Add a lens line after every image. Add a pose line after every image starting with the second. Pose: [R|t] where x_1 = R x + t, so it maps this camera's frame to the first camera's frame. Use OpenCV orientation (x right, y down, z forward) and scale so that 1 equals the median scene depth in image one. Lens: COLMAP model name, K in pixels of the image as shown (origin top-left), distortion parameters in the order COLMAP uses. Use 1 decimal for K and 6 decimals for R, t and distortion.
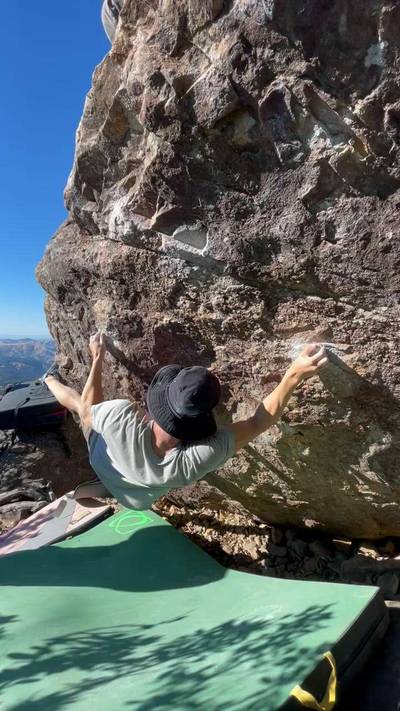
lens RADIAL K [[333.9, 0, 205.1], [0, 333.9, 357.5], [0, 0, 1]] dist [-0.002841, 0.000414]
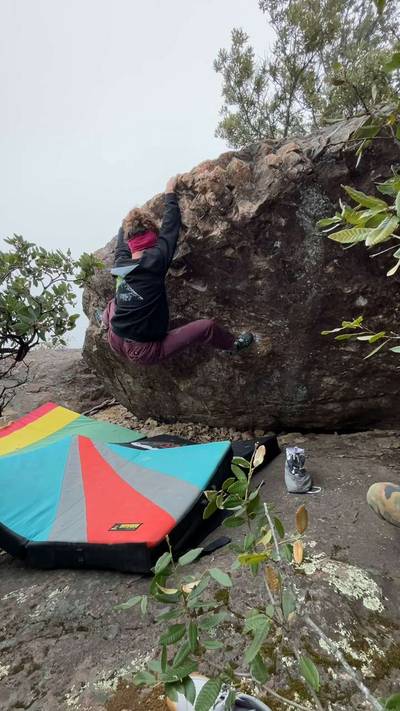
lens RADIAL K [[333.9, 0, 203.1], [0, 333.9, 356.4], [0, 0, 1]] dist [-0.002841, 0.000414]
pose [[0.981561, -0.002549, 0.191134, -0.441640], [-0.027428, 0.987686, 0.154025, -0.237423], [-0.189173, -0.156427, 0.969404, -1.197735]]
